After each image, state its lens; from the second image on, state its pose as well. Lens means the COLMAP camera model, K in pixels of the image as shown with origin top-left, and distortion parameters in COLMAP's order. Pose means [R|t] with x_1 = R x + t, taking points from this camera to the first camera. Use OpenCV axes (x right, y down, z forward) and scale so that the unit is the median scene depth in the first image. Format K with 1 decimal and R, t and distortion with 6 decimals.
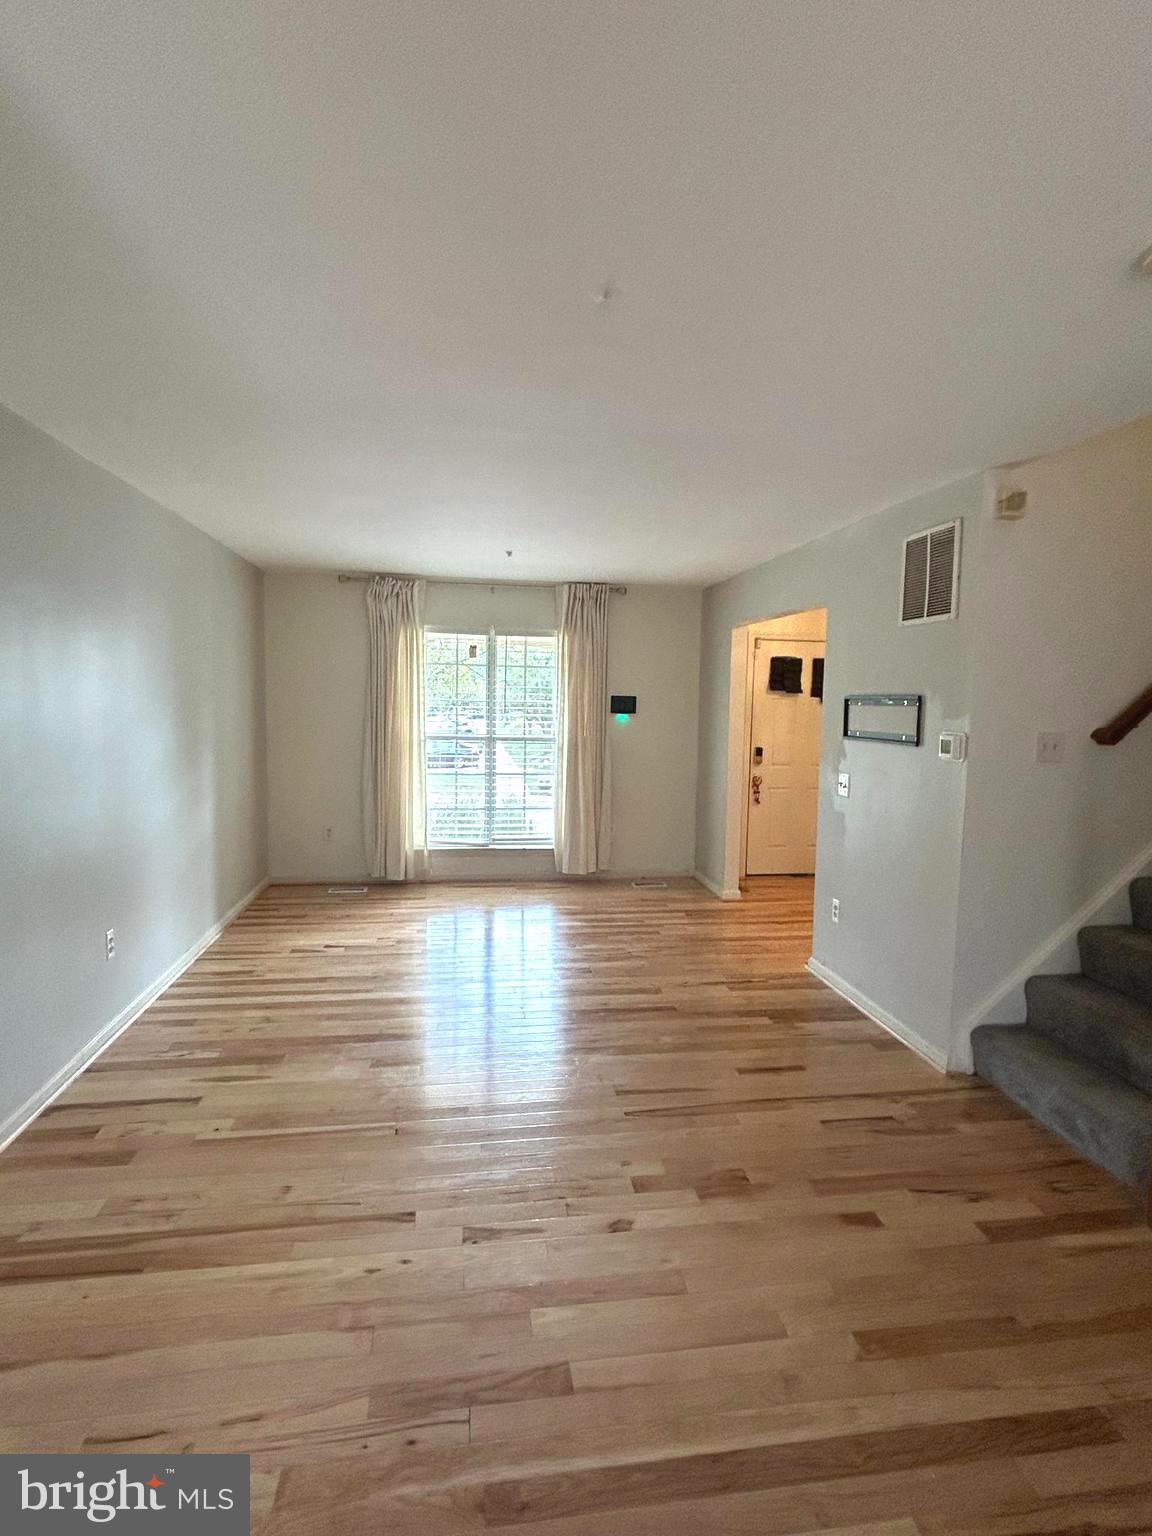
lens RADIAL K [[756.3, 0, 572.1], [0, 756.3, 763.9], [0, 0, 1]] dist [-0.004123, -0.000242]
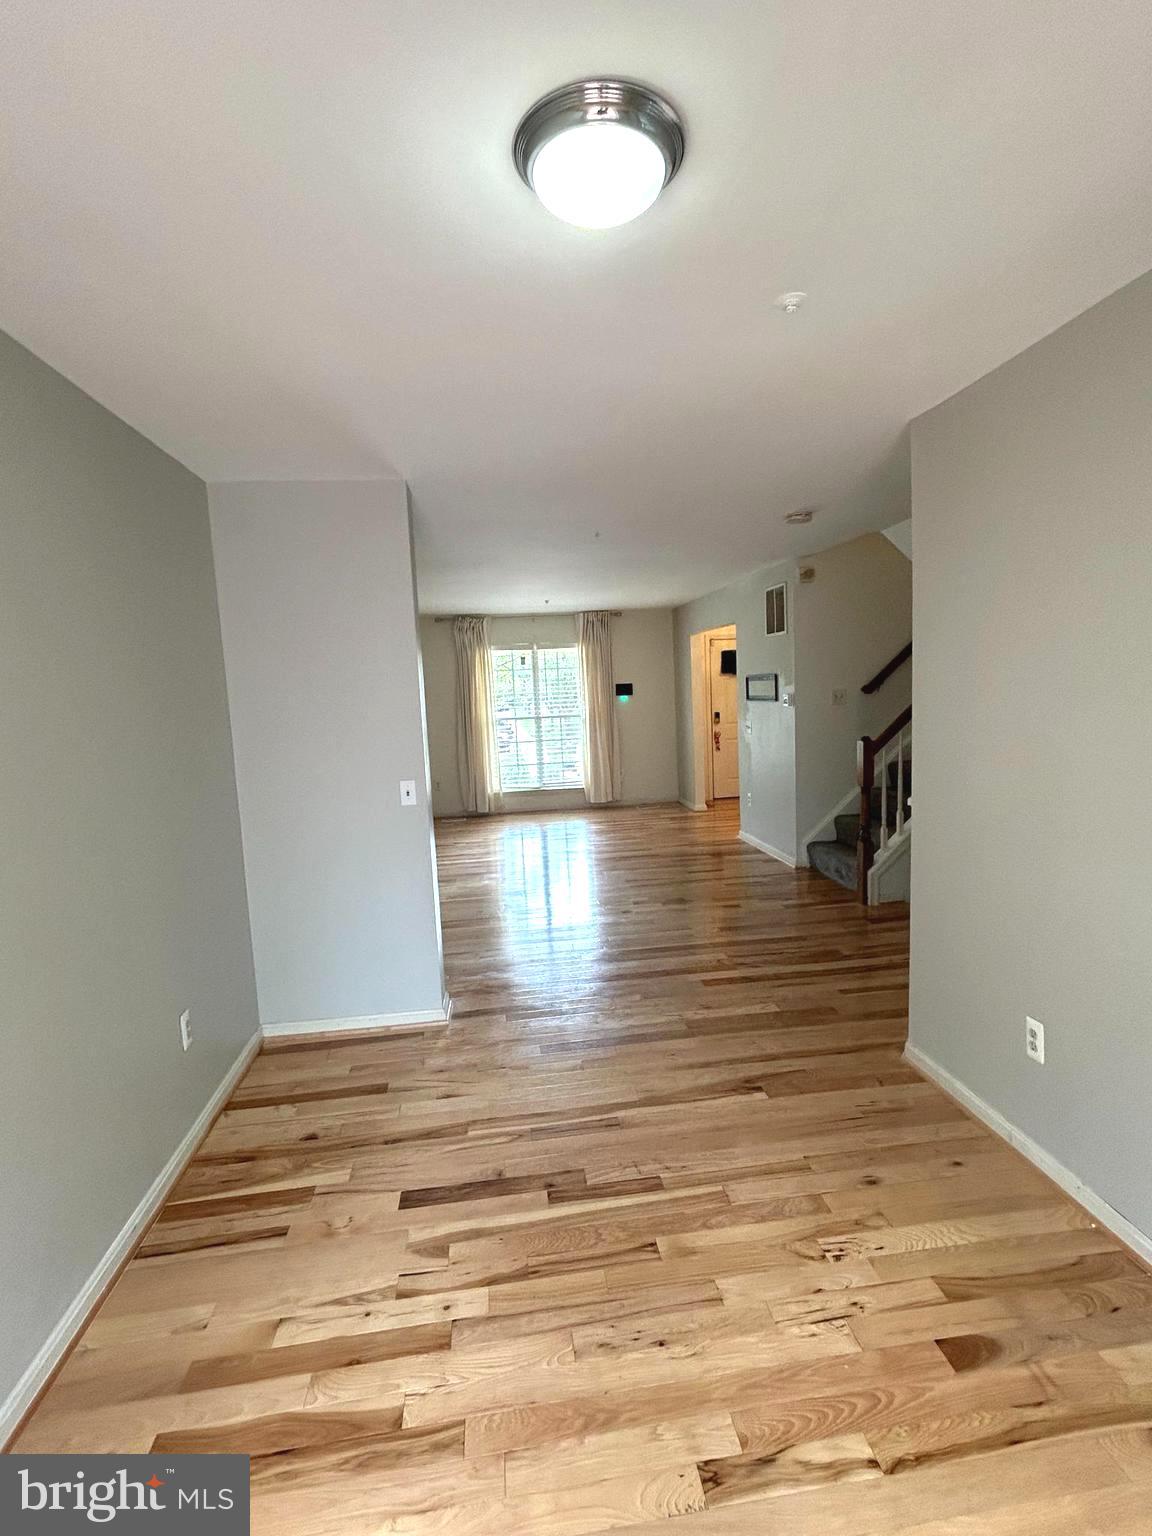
lens RADIAL K [[713.4, 0, 579.1], [0, 713.4, 764.1], [0, 0, 1]] dist [0.001824, 0.000039]
pose [[0.997908, -0.062266, -0.017399, -0.006844], [0.062608, 0.997841, 0.019854, 0.037938], [0.016126, -0.020902, 0.999651, -0.447045]]
